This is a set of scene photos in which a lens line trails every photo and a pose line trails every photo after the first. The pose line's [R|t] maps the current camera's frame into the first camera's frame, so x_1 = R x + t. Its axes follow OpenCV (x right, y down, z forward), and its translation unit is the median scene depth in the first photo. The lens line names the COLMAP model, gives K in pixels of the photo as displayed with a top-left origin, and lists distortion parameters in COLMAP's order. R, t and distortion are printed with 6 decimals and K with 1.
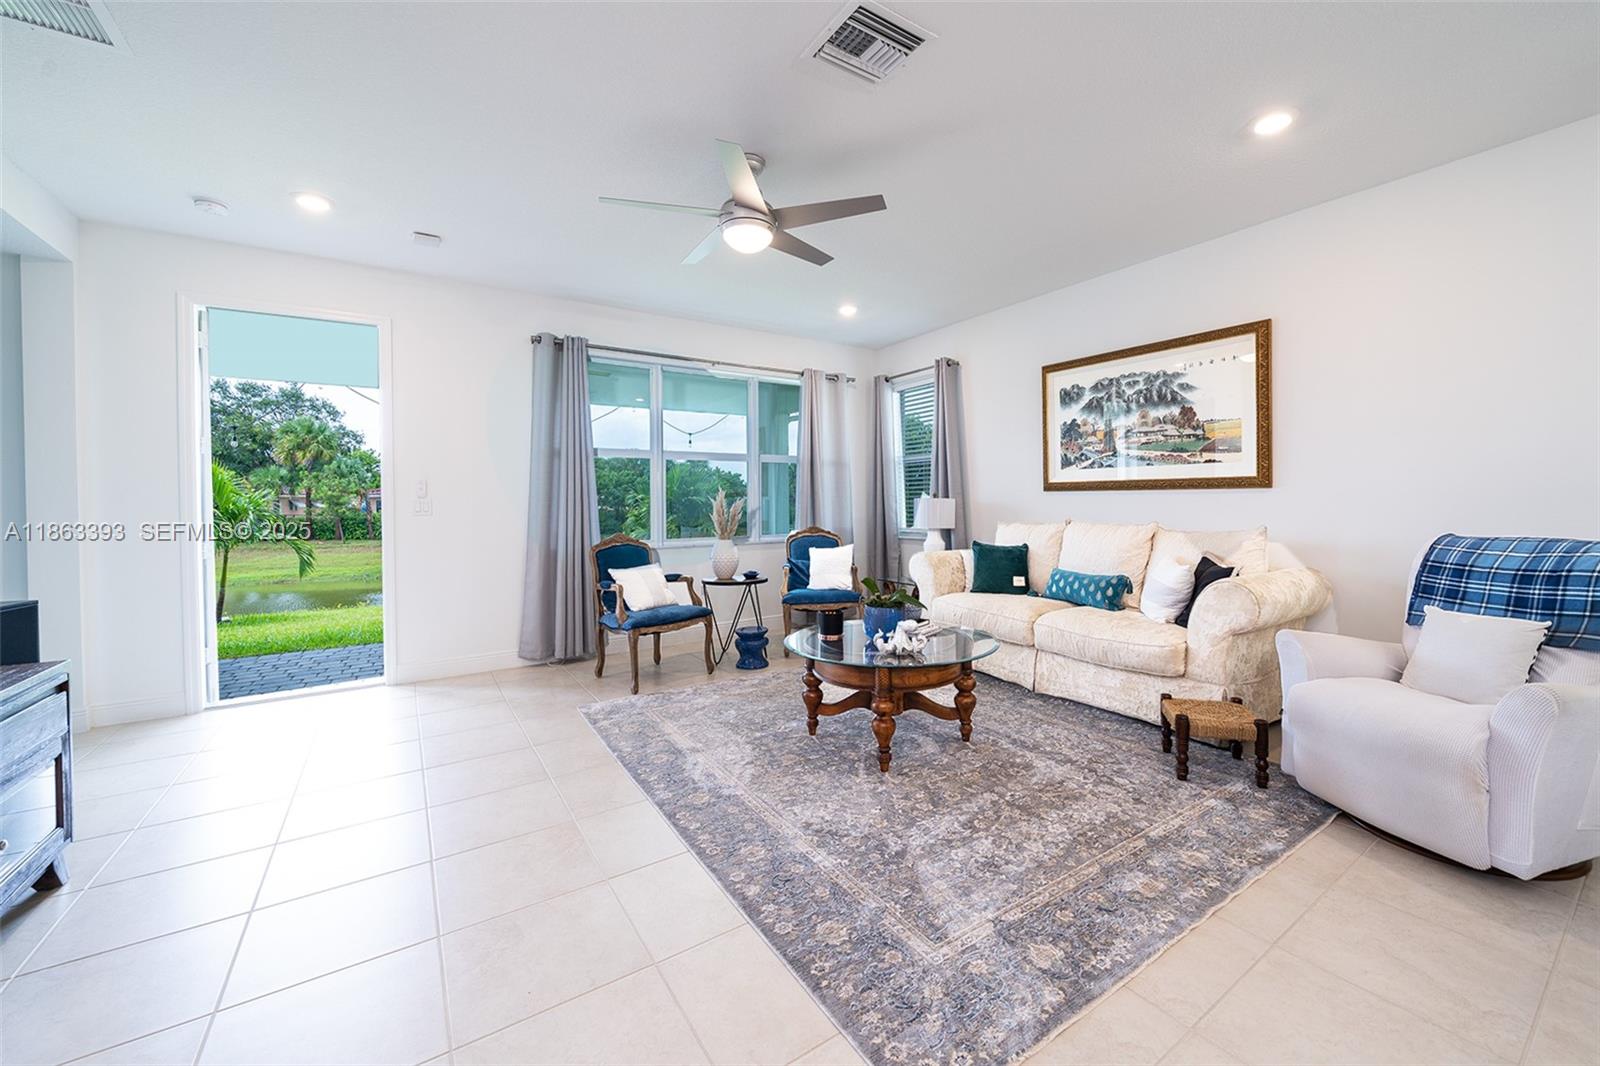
lens RADIAL K [[623.1, 0, 834.6], [0, 623.1, 503.8], [0, 0, 1]] dist [-0.009685, -0.000072]
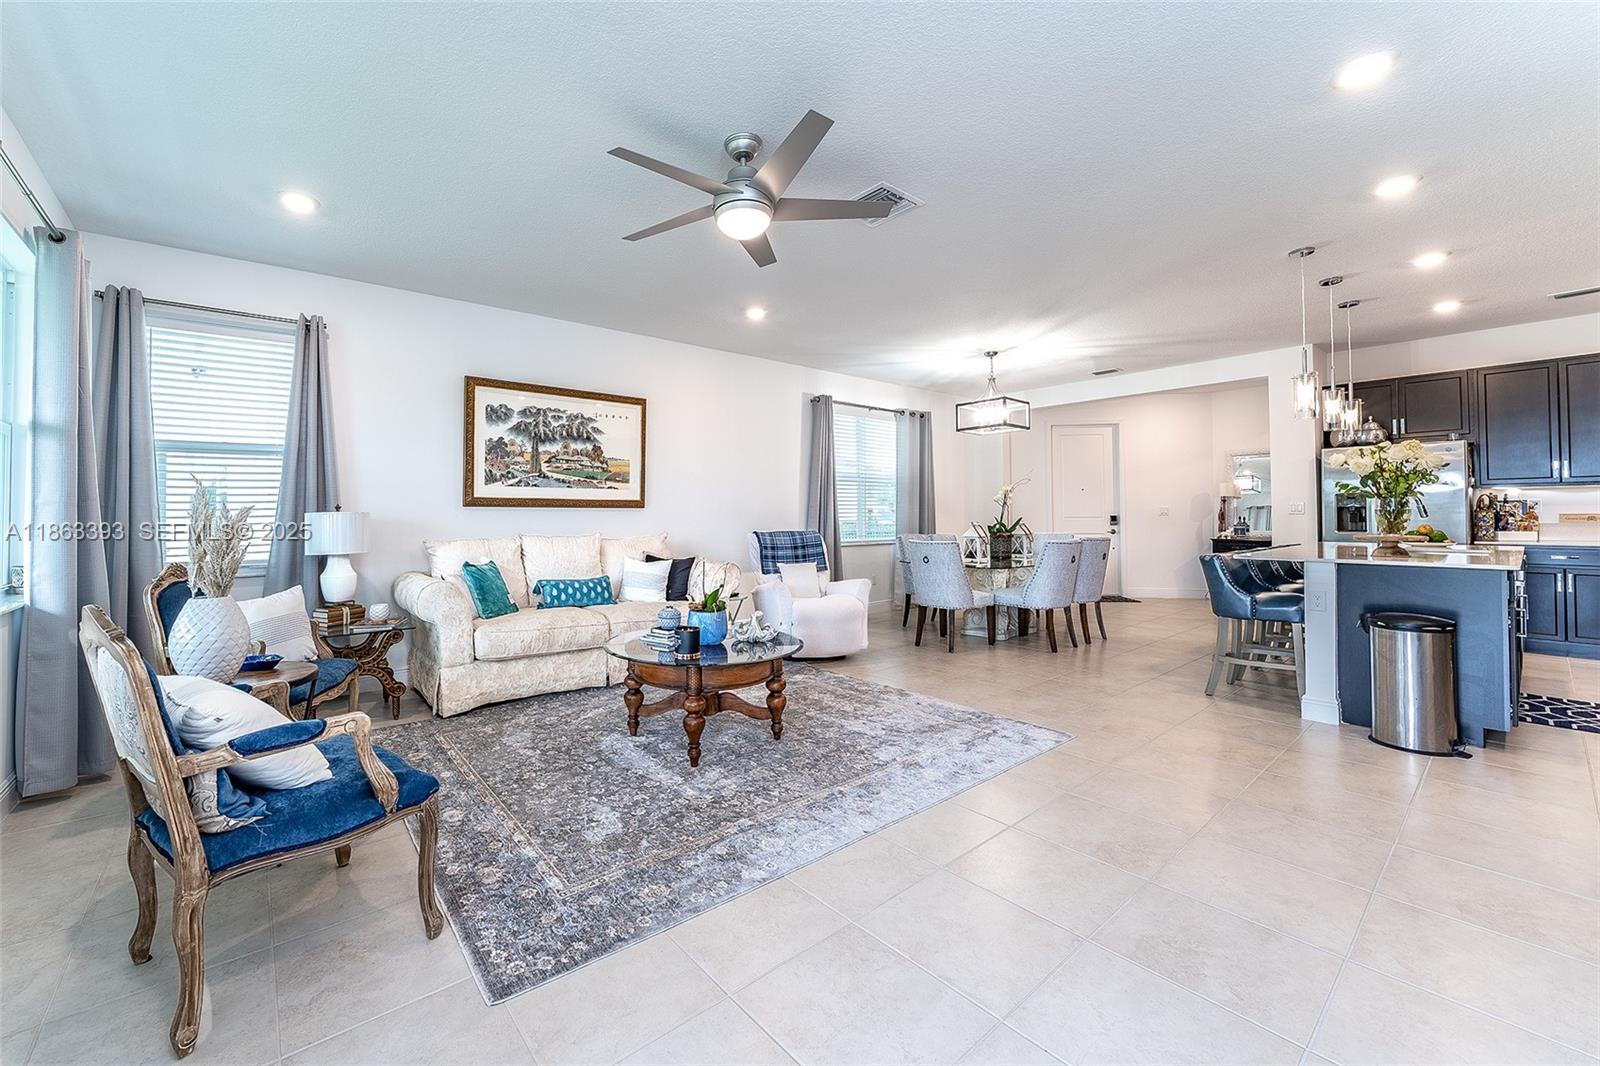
lens RADIAL K [[629.0, 0, 715.7], [0, 629.0, 503.6], [0, 0, 1]] dist [-0.008281, 0.000157]
pose [[-0.040416, 0.029847, 0.998737, -0.692609], [0.011825, 0.999498, -0.029392, 0.009064], [-0.999113, 0.010622, -0.040749, 0.713558]]
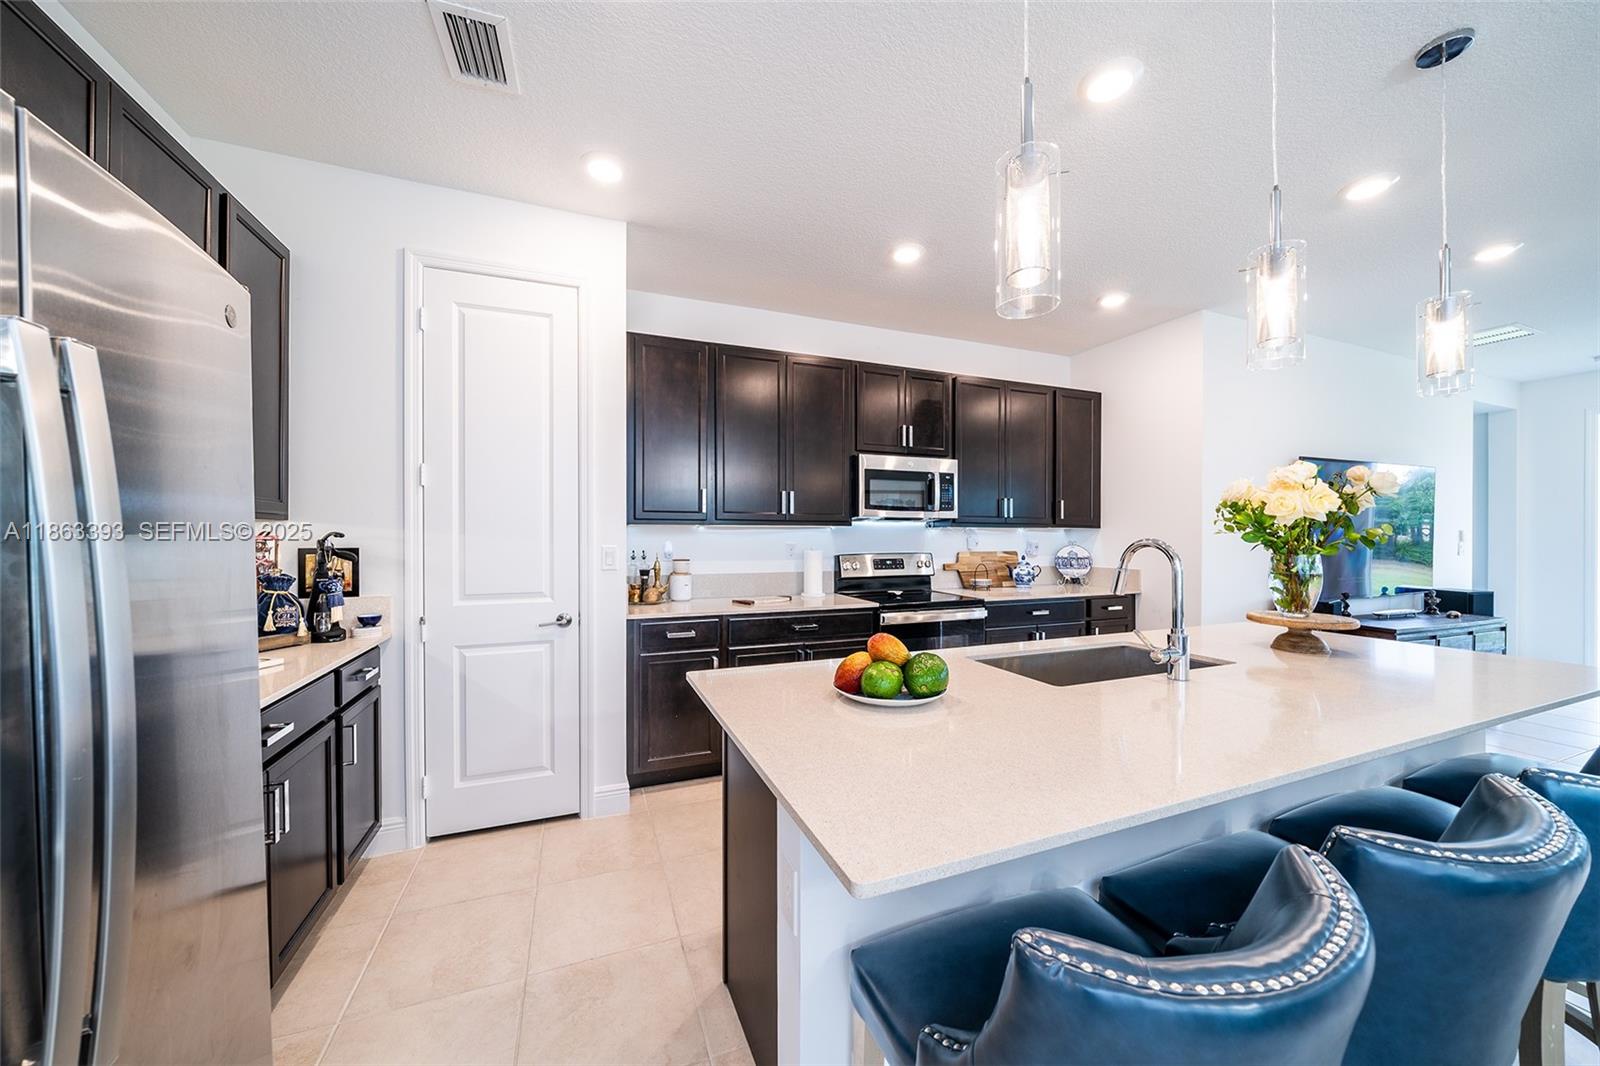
lens RADIAL K [[567.3, 0, 797.8], [0, 567.3, 540.4], [0, 0, 1]] dist [-0.003101, -0.000110]
pose [[-0.229573, 0.020991, -0.973065, 0.614691], [-0.001808, 0.999756, 0.021993, -0.031438], [0.973290, 0.006808, -0.229479, -0.479233]]
